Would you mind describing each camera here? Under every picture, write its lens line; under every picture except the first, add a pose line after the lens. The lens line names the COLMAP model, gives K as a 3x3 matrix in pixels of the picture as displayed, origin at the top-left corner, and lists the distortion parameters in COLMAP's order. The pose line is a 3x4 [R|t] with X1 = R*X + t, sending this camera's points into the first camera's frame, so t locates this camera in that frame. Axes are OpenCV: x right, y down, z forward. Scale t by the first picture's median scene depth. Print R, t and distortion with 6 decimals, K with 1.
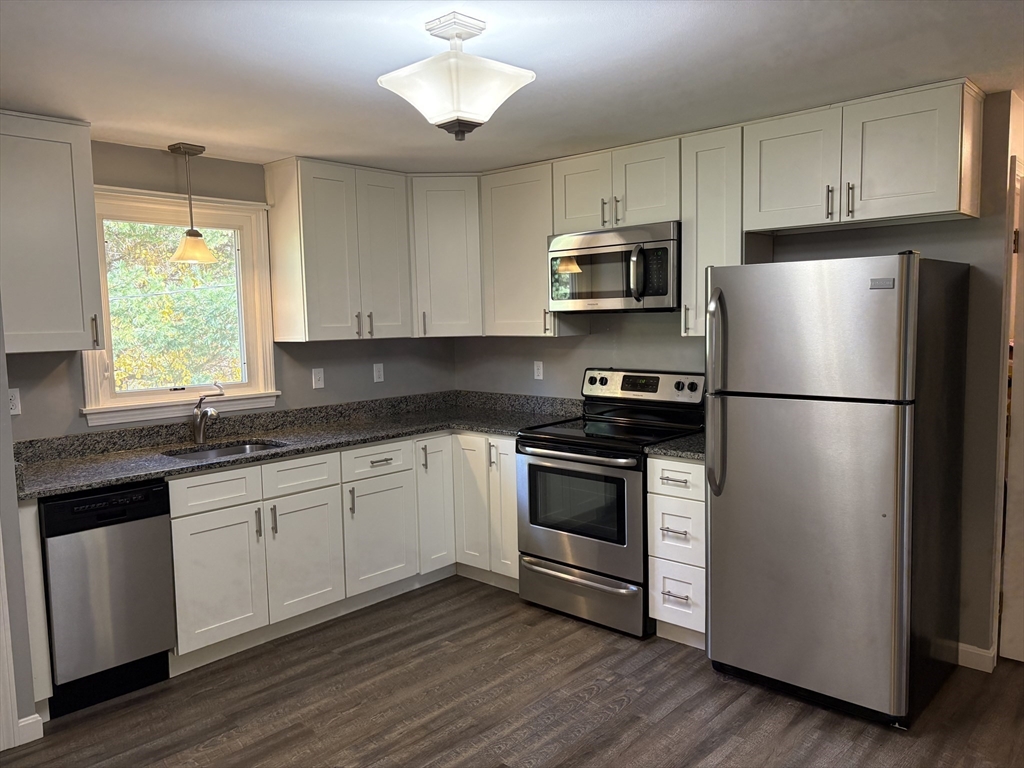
lens RADIAL K [[766.7, 0, 517.5], [0, 766.7, 380.9], [0, 0, 1]] dist [0.041430, -0.043362]
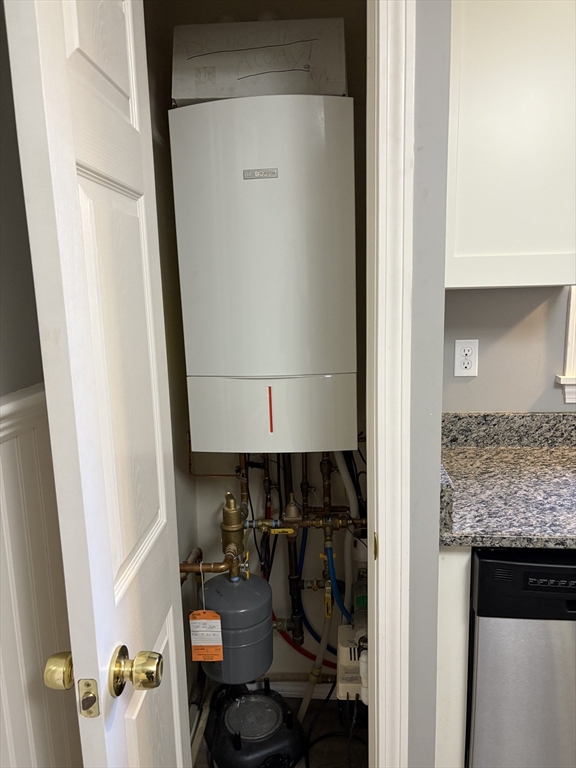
lens RADIAL K [[575.0, 0, 289.6], [0, 575.0, 386.4], [0, 0, 1]] dist [0.041430, -0.043362]
pose [[0.591868, 0.147956, -0.792339, -0.306572], [-0.052511, 0.987998, 0.145266, -0.015411], [0.804323, -0.044372, 0.592534, 0.521693]]
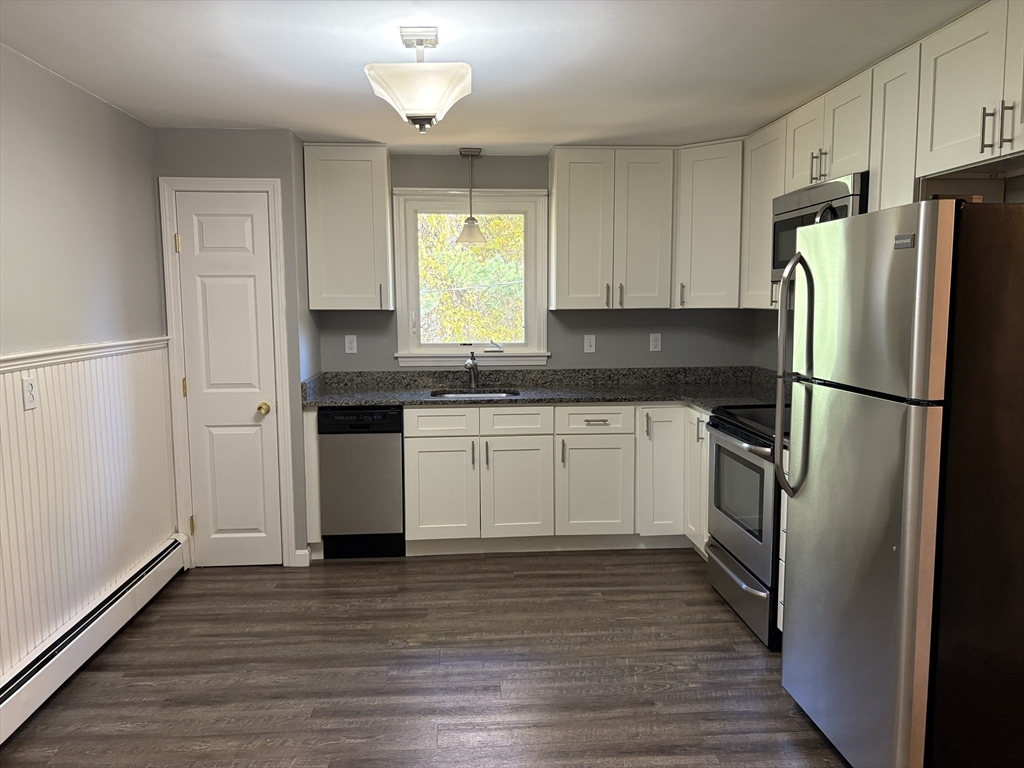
lens RADIAL K [[766.7, 0, 530.7], [0, 766.7, 383.0], [0, 0, 1]] dist [0.041430, -0.043362]
pose [[0.733832, 0.089140, -0.673457, 0.544566], [-0.068078, 0.996013, 0.057653, -0.006172], [0.675911, 0.003539, 0.736975, 0.154587]]
